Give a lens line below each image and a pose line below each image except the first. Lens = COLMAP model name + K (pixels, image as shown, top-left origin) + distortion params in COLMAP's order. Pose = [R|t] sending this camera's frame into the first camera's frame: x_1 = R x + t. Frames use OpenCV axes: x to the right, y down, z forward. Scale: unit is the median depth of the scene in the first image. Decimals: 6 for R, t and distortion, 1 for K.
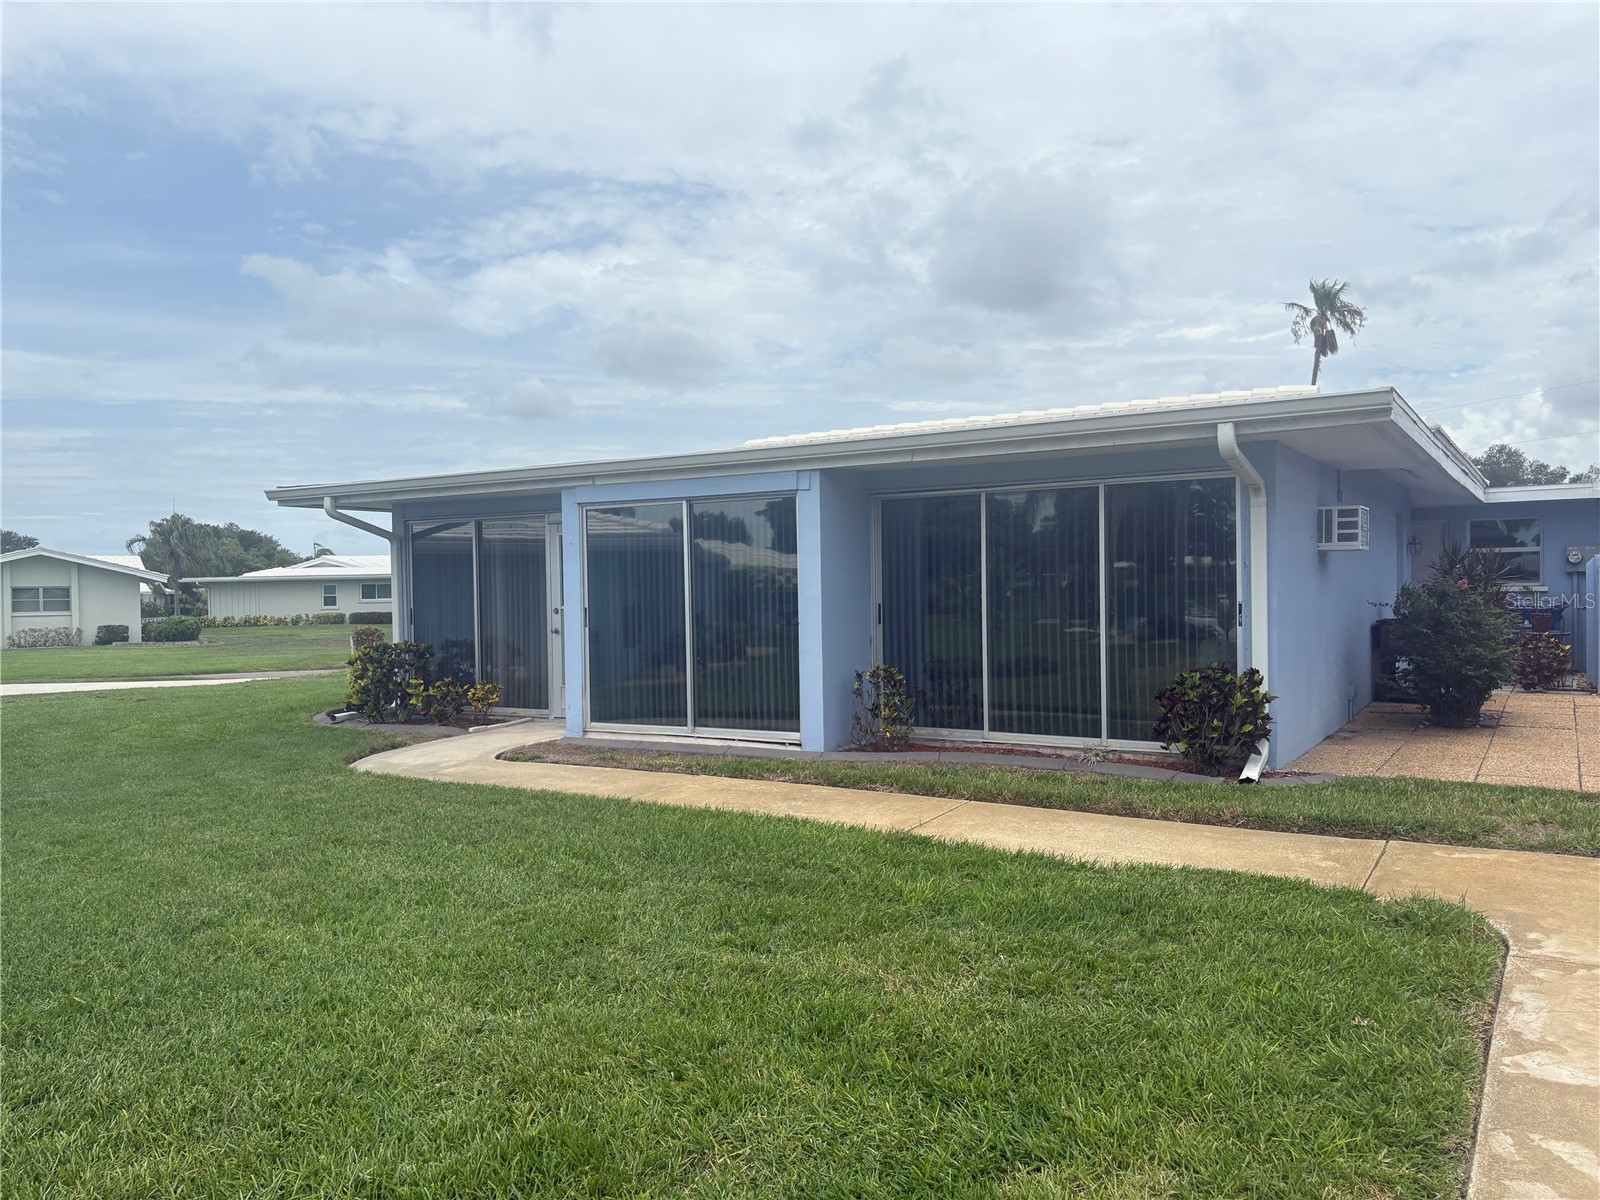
lens RADIAL K [[1214.3, 0, 800.0], [0, 1214.3, 600.0], [0, 0, 1]] dist [-0.002418, -0.002590]
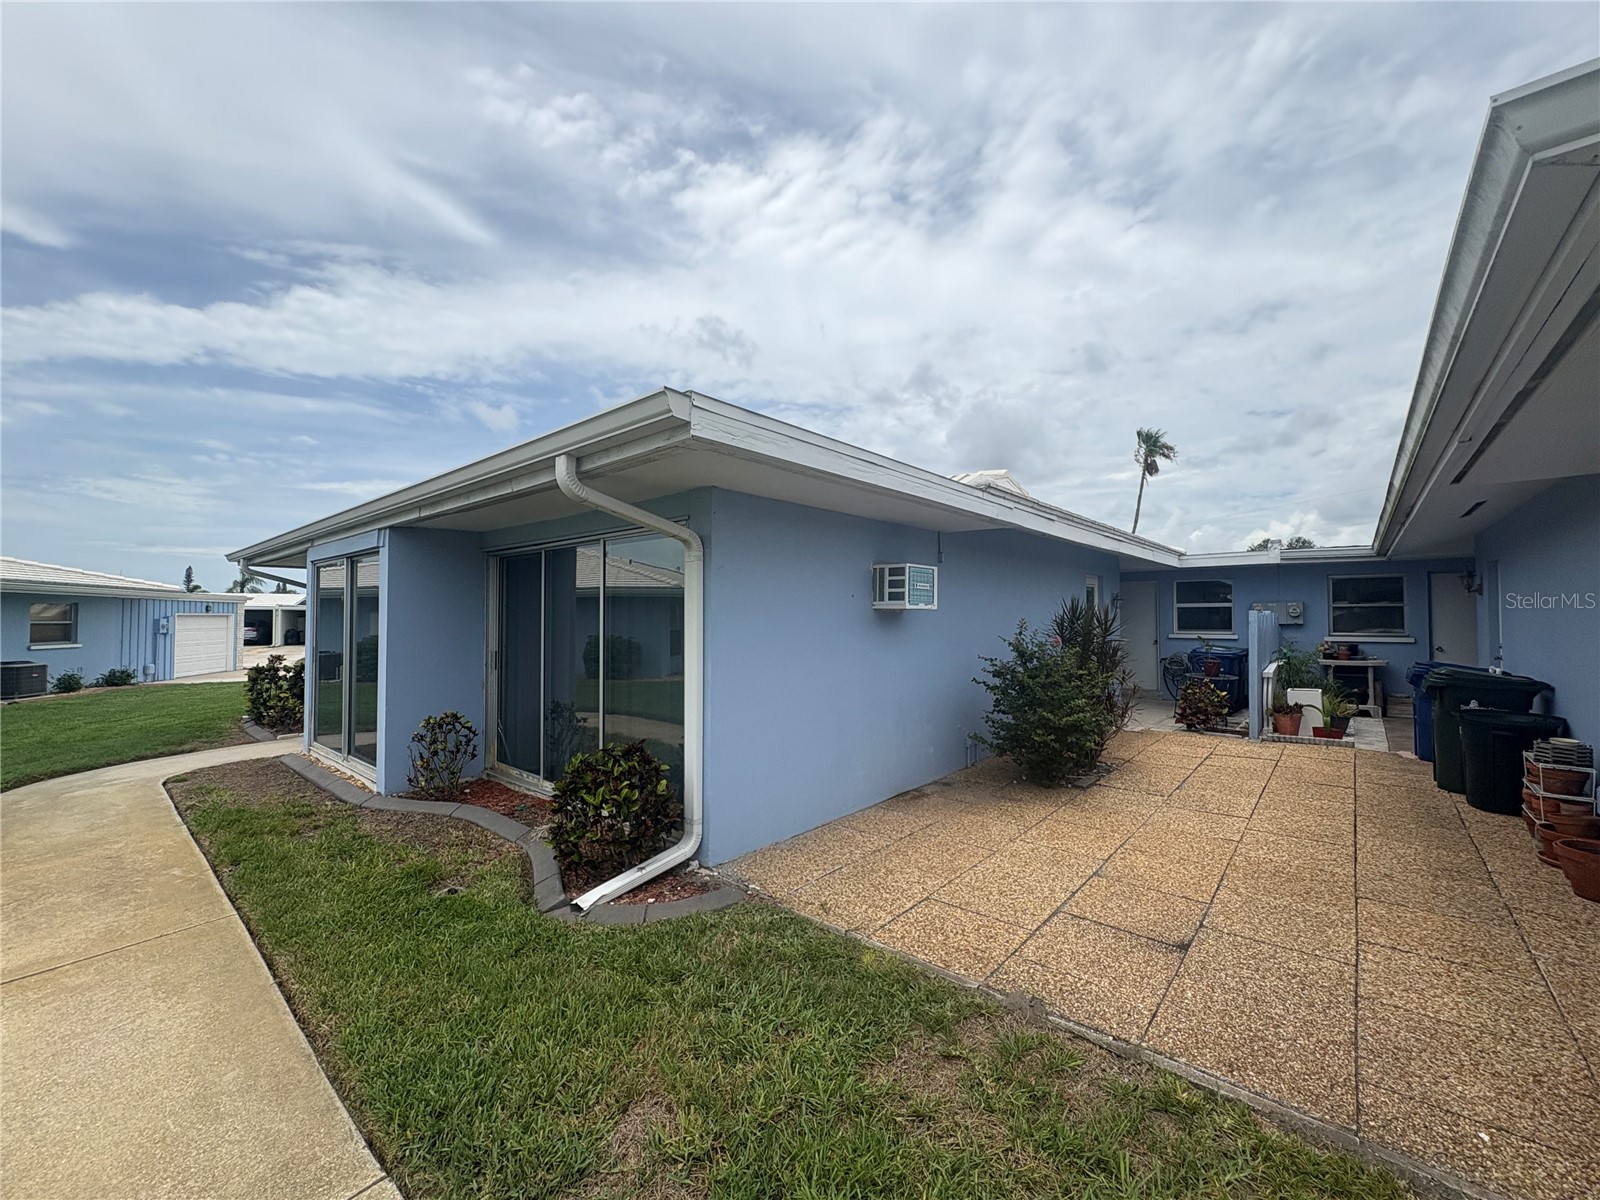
lens RADIAL K [[634.4, 0, 800.0], [0, 634.4, 600.0], [0, 0, 1]] dist [0.000499, 0.000020]
pose [[0.989270, 0.005820, -0.145983, 0.098845], [-0.010324, 0.999493, -0.030115, -0.007266], [0.145734, 0.031299, 0.988829, 0.108587]]
